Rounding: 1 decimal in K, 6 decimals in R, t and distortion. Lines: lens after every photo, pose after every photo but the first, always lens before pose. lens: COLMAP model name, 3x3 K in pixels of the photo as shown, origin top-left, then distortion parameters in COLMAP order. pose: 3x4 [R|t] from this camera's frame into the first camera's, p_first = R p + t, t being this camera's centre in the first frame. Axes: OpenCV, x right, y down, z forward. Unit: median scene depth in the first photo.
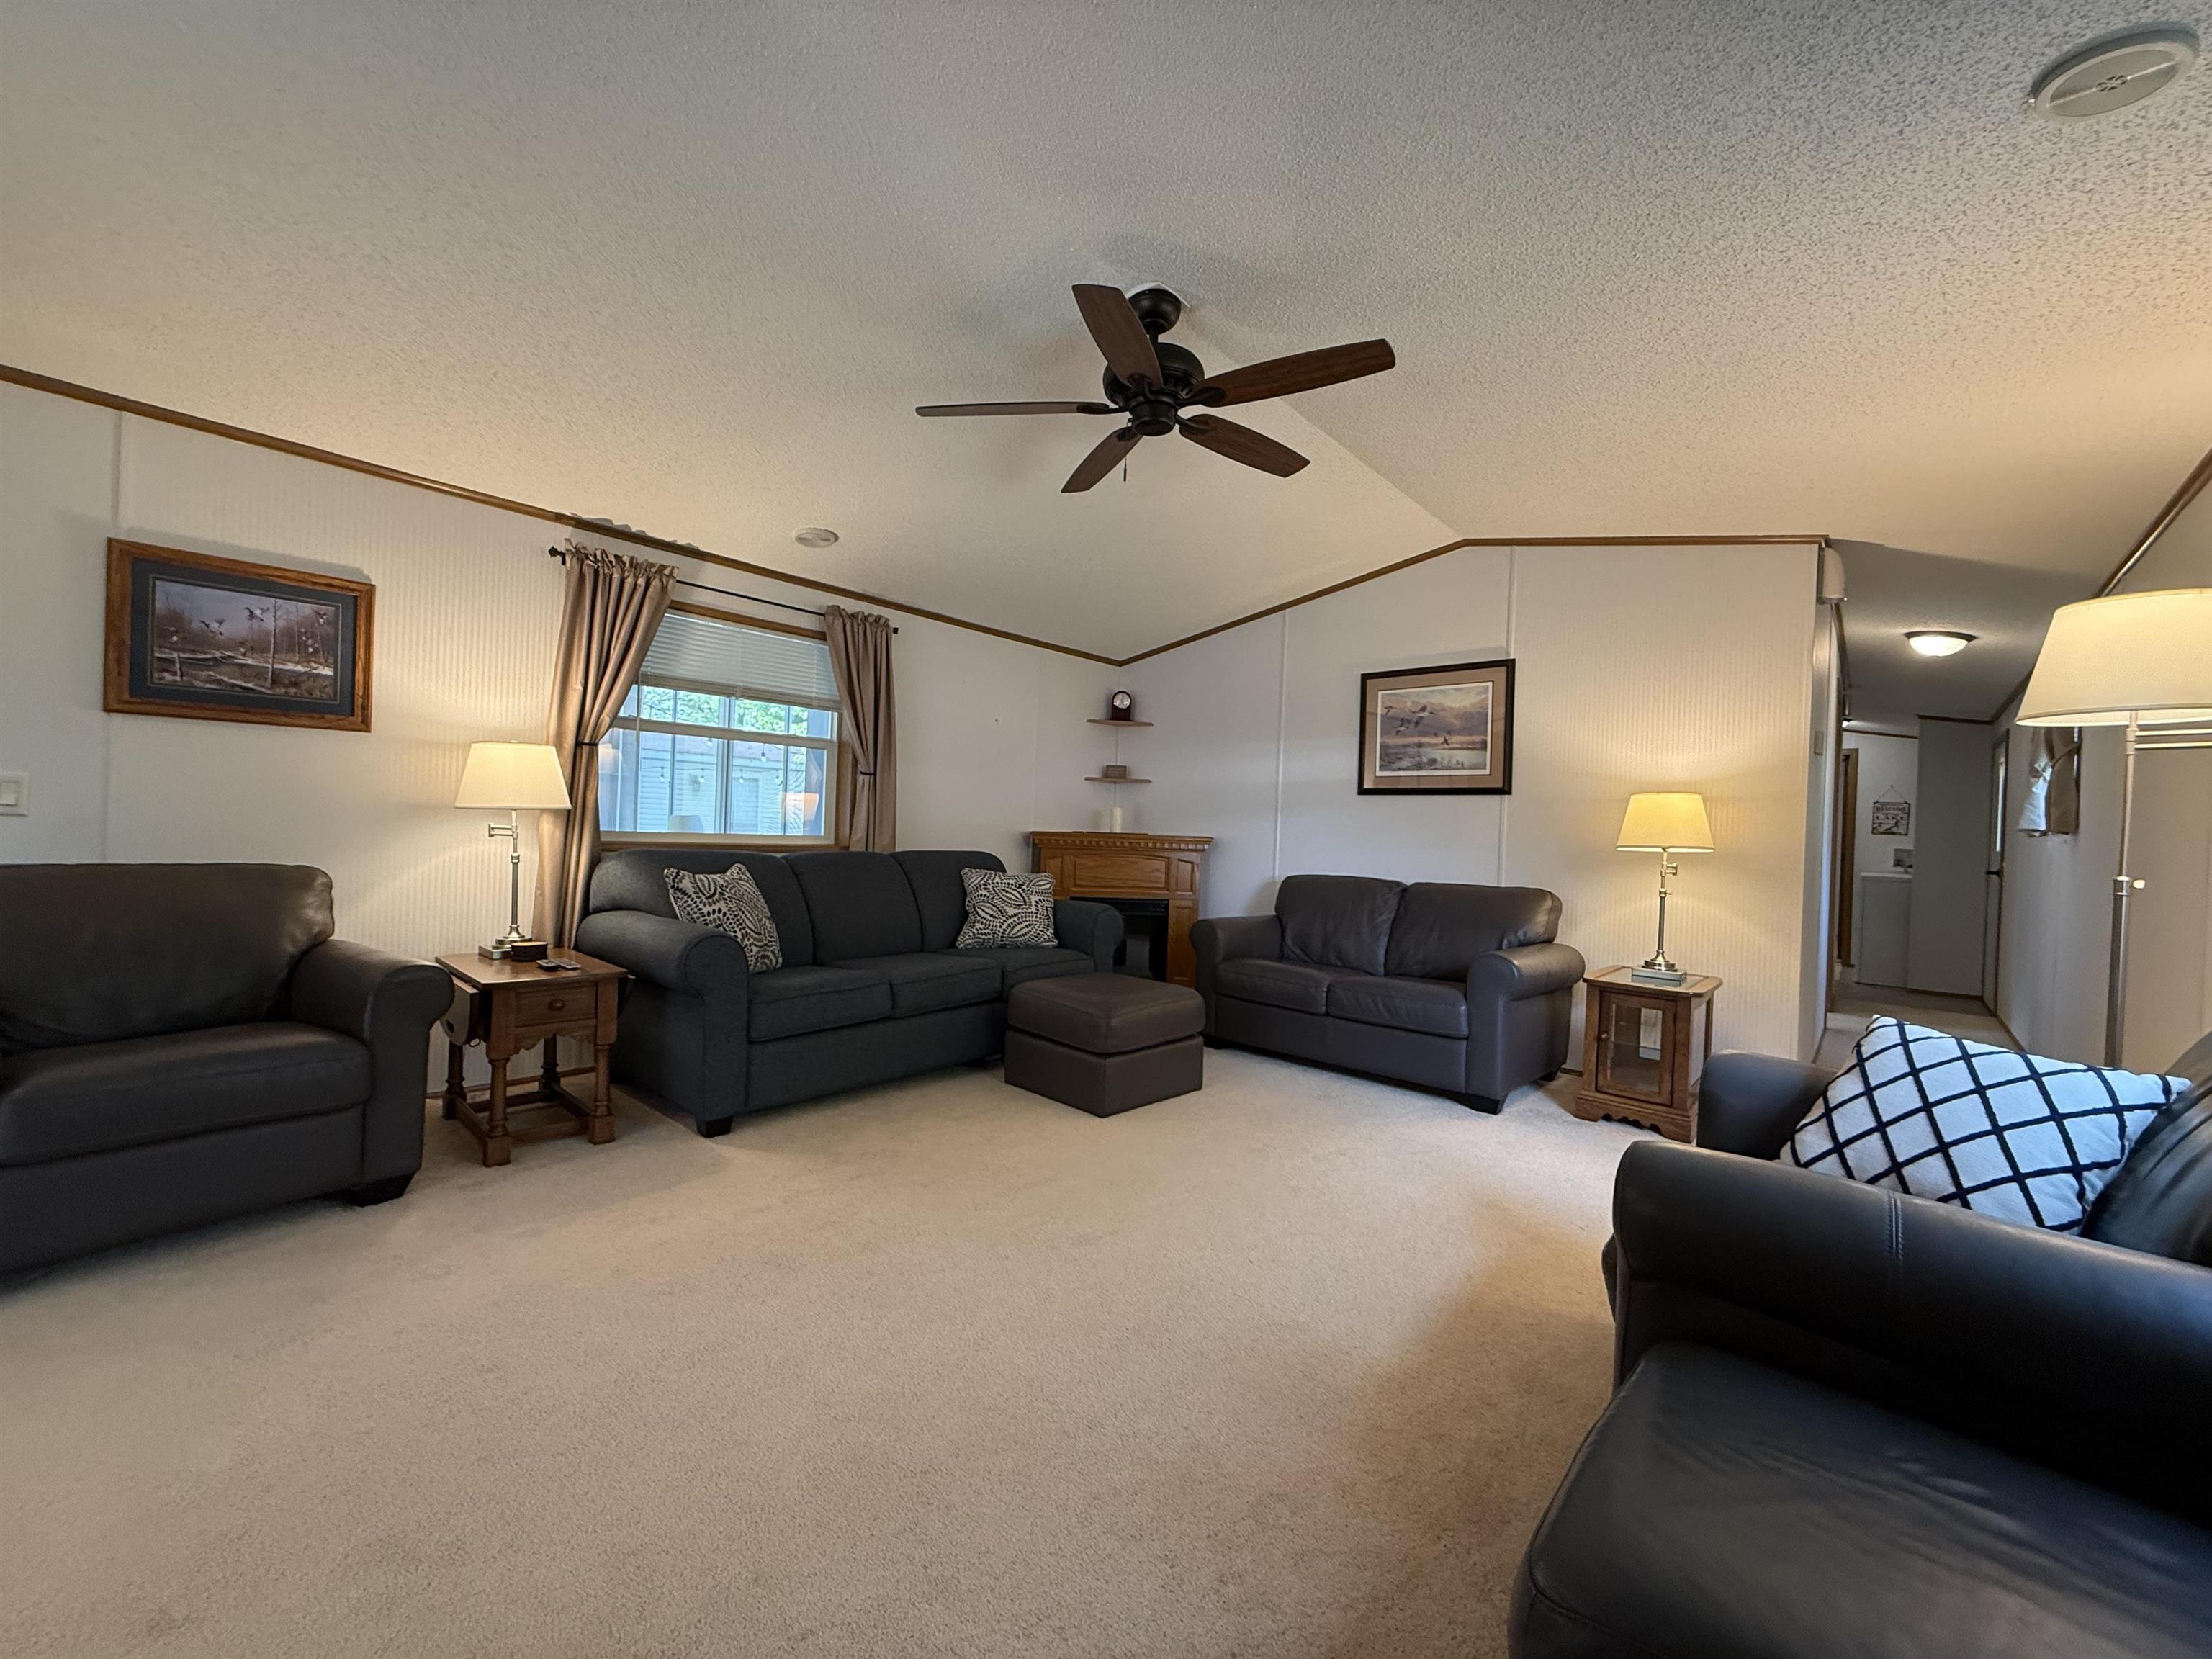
lens RADIAL K [[881.7, 0, 1106.8], [0, 881.7, 832.9], [0, 0, 1]] dist [0.000061, -0.000299]
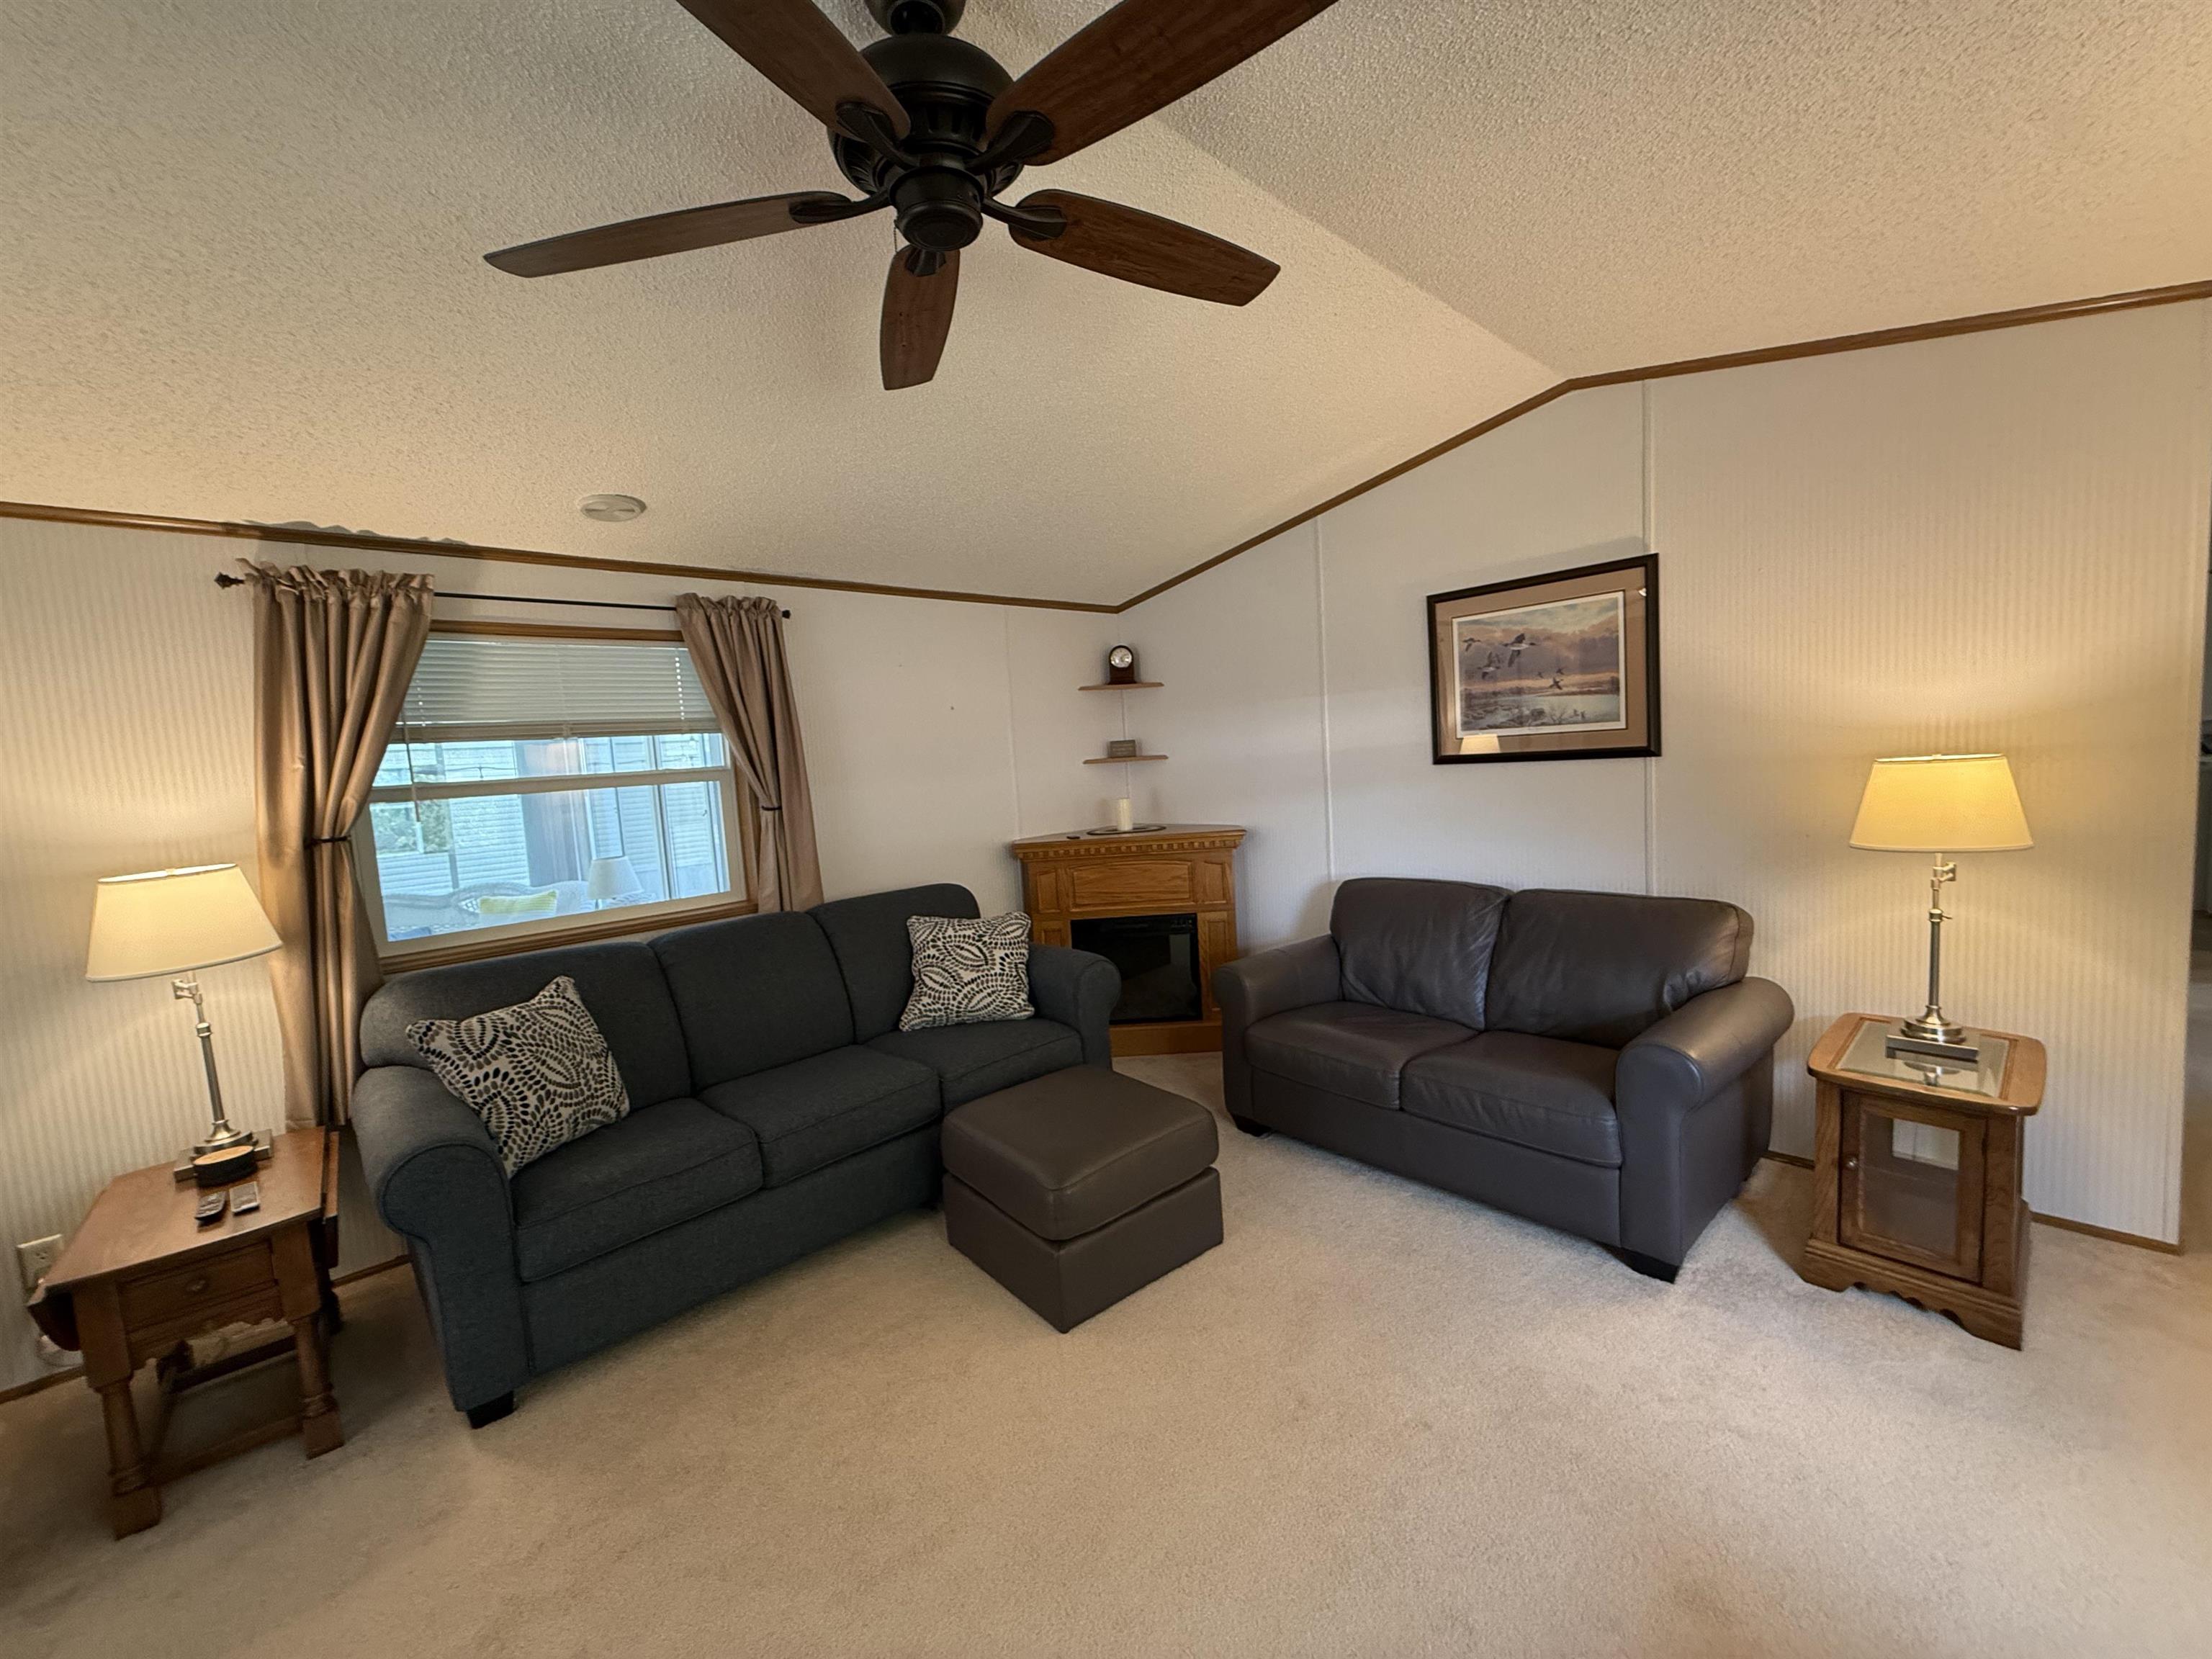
lens RADIAL K [[881.7, 0, 1108.2], [0, 881.7, 829.3], [0, 0, 1]] dist [0.000061, -0.000299]
pose [[0.990162, -0.089430, -0.107620, 0.119633], [0.098348, 0.991881, 0.080626, -0.098065], [0.099535, -0.090417, 0.990917, 0.319729]]
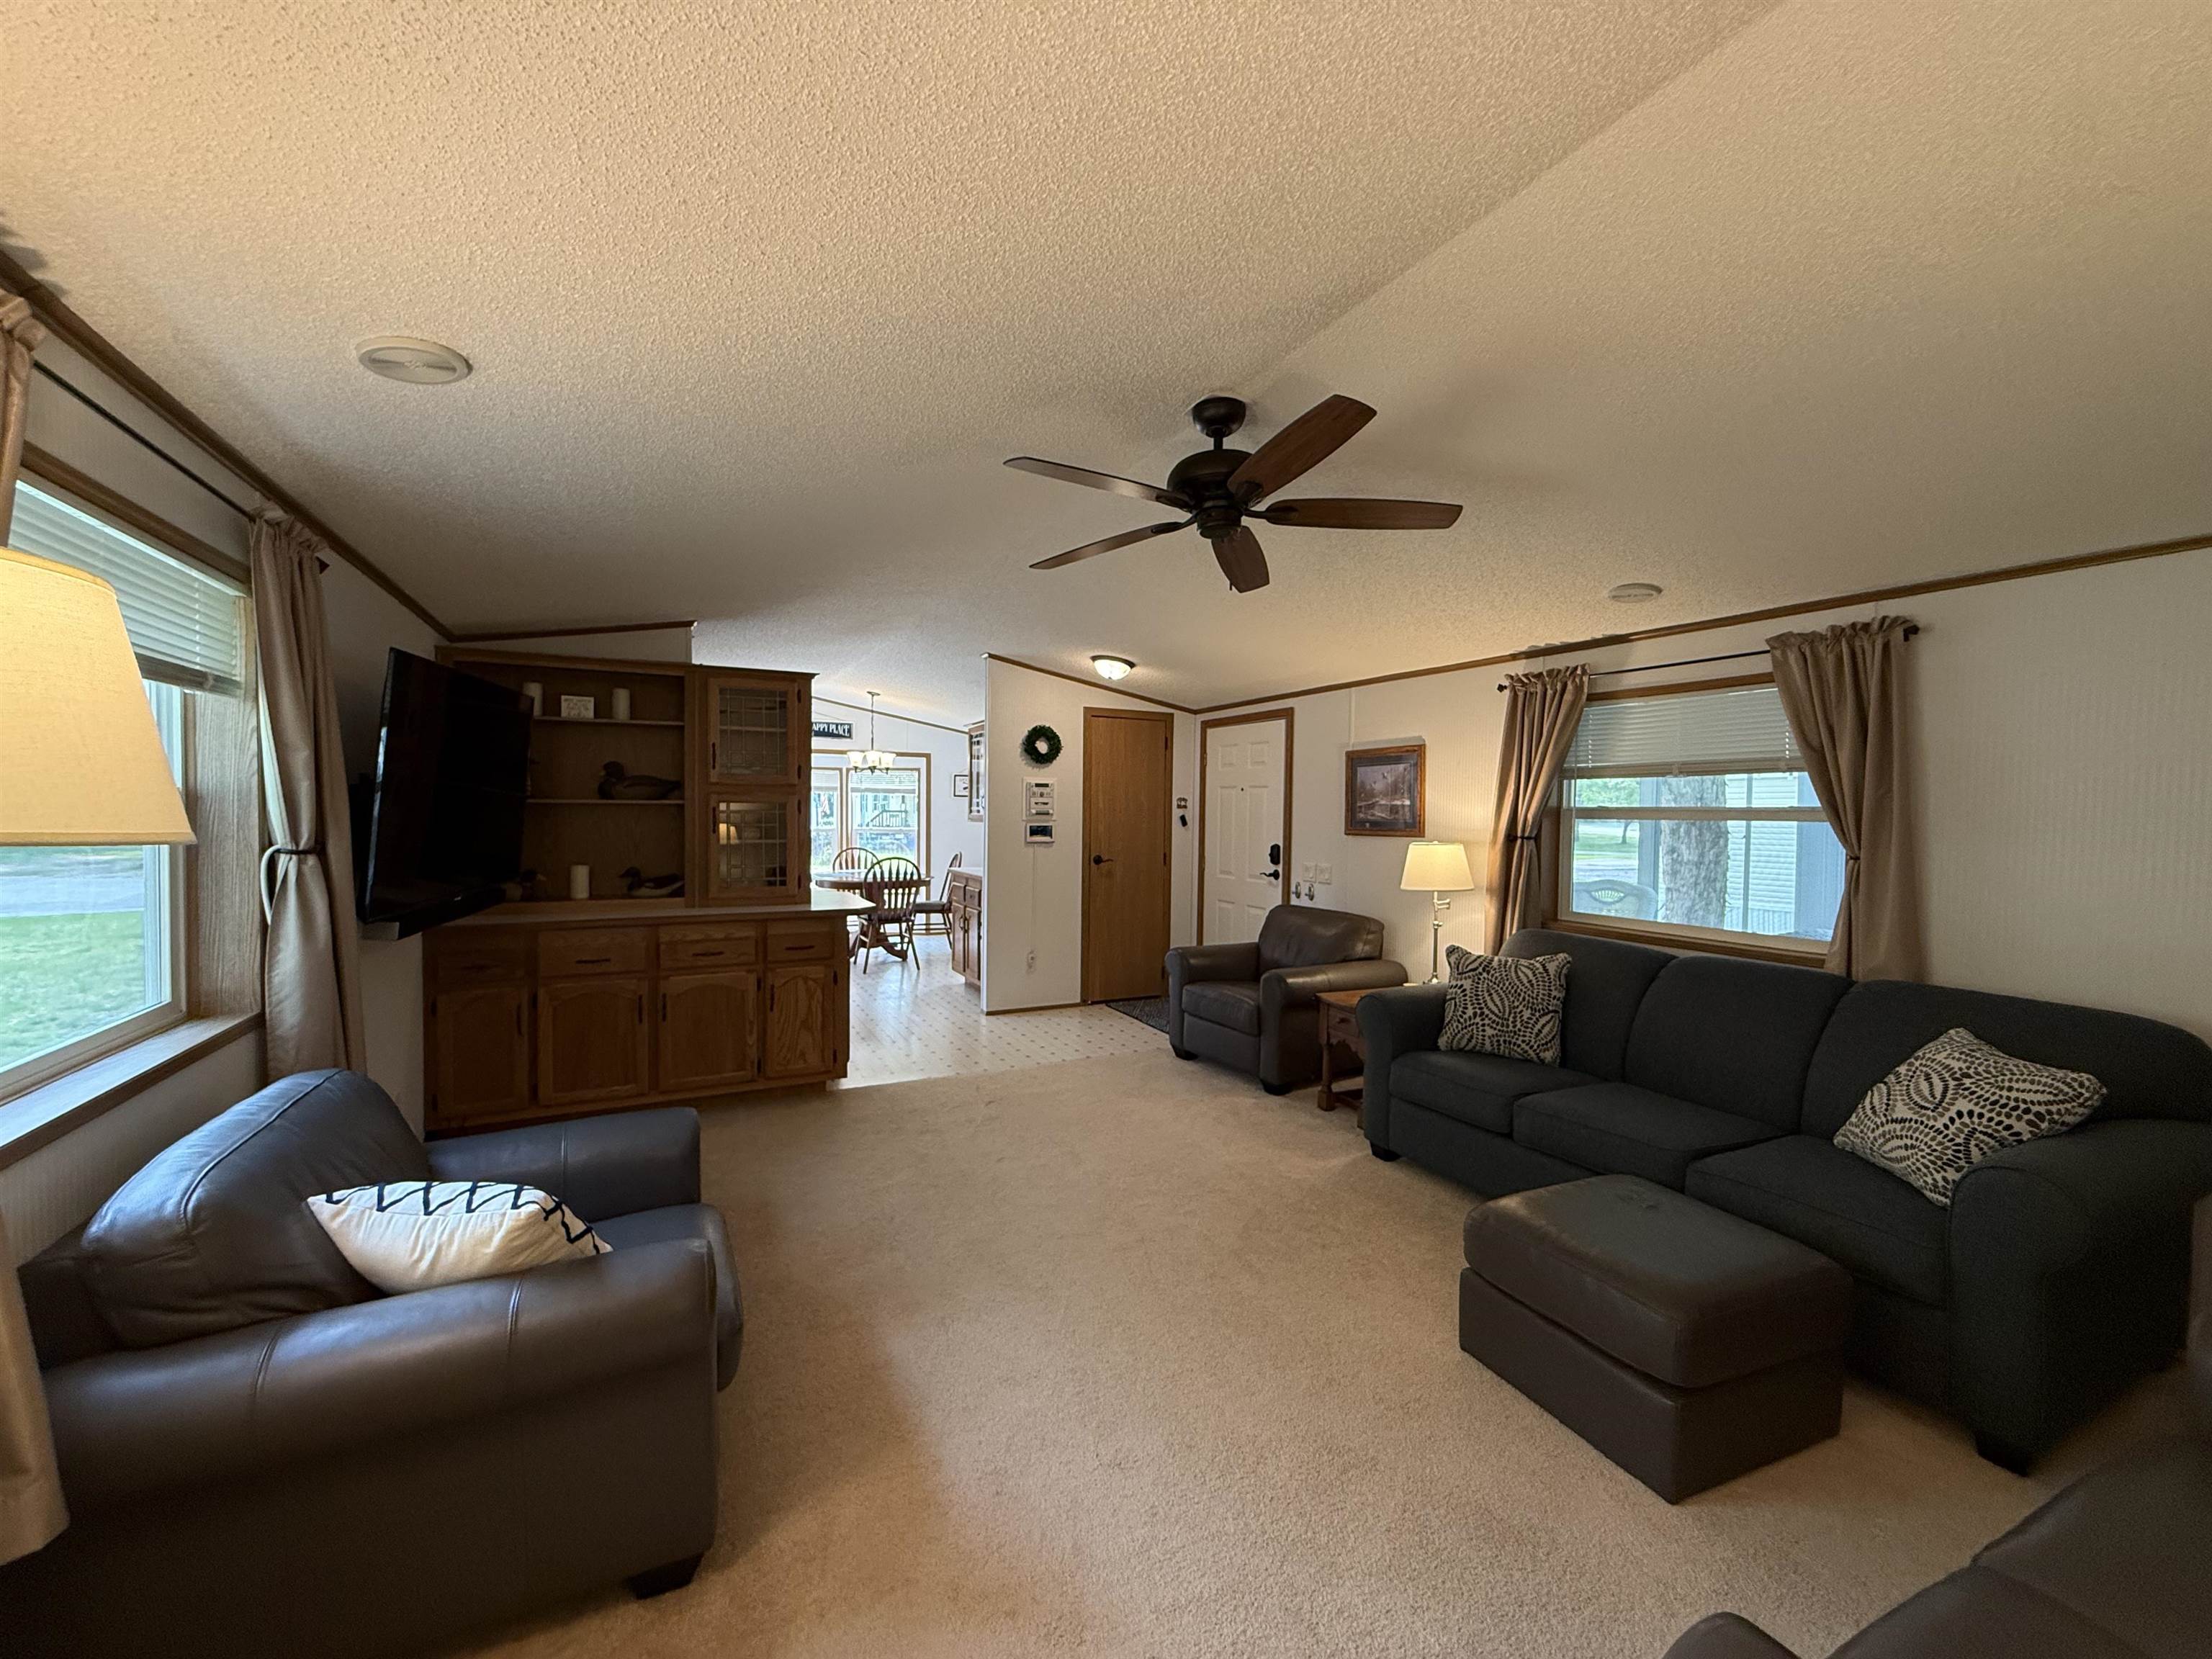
lens RADIAL K [[881.7, 0, 1088.5], [0, 881.7, 828.0], [0, 0, 1]] dist [0.000061, -0.000299]
pose [[-0.391800, -0.021291, -0.919804, 0.693754], [-0.027202, 0.999563, -0.011551, -0.078632], [0.919648, 0.020495, -0.392208, 0.865280]]
